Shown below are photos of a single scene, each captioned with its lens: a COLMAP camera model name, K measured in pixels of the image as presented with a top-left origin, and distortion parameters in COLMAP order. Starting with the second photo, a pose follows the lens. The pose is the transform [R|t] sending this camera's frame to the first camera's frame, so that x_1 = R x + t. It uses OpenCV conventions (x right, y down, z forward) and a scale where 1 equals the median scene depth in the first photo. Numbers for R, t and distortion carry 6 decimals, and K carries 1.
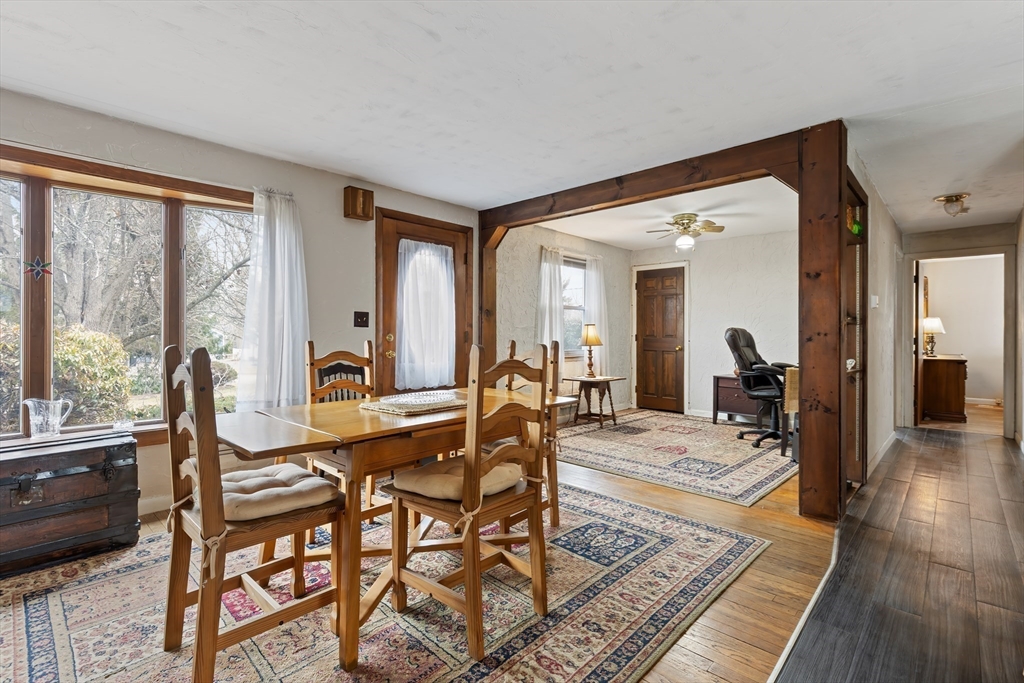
lens RADIAL K [[475.6, 0, 513.9], [0, 475.6, 332.7], [0, 0, 1]] dist [0.005056, -0.001749]
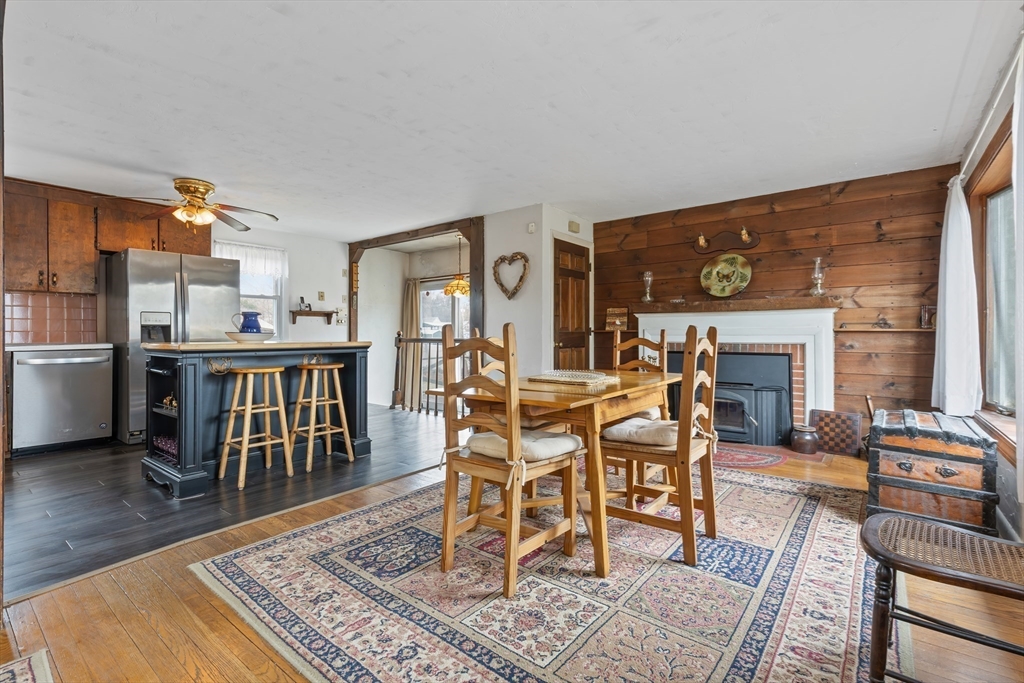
lens RADIAL K [[454.7, 0, 517.9], [0, 454.7, 332.9], [0, 0, 1]] dist [0.008520, -0.004182]
pose [[-0.994248, -0.003736, -0.107039, 0.054124], [-0.002595, 0.999938, -0.010797, 0.038979], [0.107073, -0.010457, -0.994196, 1.746248]]
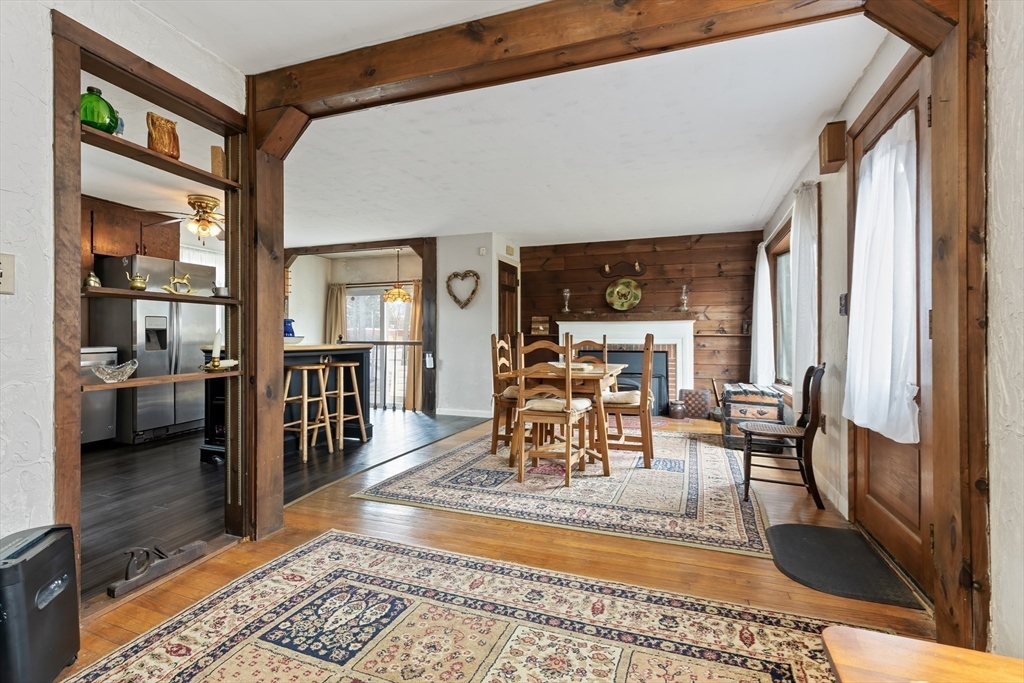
lens RADIAL K [[475.6, 0, 504.7], [0, 475.6, 334.6], [0, 0, 1]] dist [0.005056, -0.001749]
pose [[-0.921444, -0.005493, -0.388472, 0.613674], [-0.000703, 0.999922, -0.012473, 0.038841], [0.388511, -0.011220, -0.921376, 2.146404]]
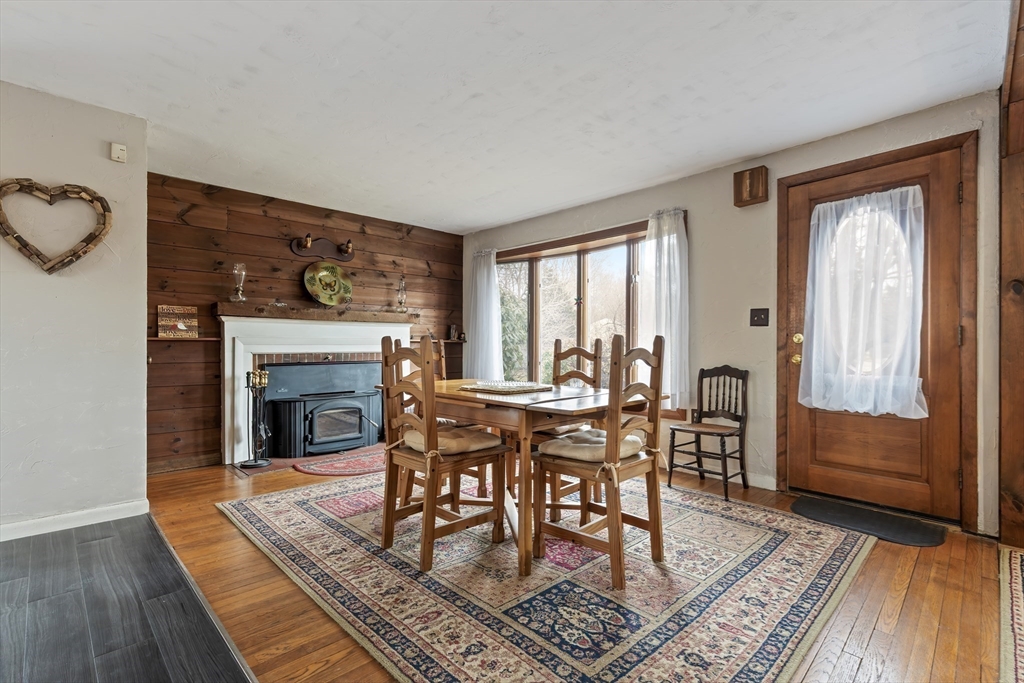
lens RADIAL K [[475.6, 0, 520.6], [0, 475.6, 343.0], [0, 0, 1]] dist [0.005056, -0.001749]
pose [[-0.036039, -0.008035, -0.999318, 0.833555], [0.003513, 0.999960, -0.008167, 0.036571], [0.999344, -0.003805, -0.036009, 0.883572]]
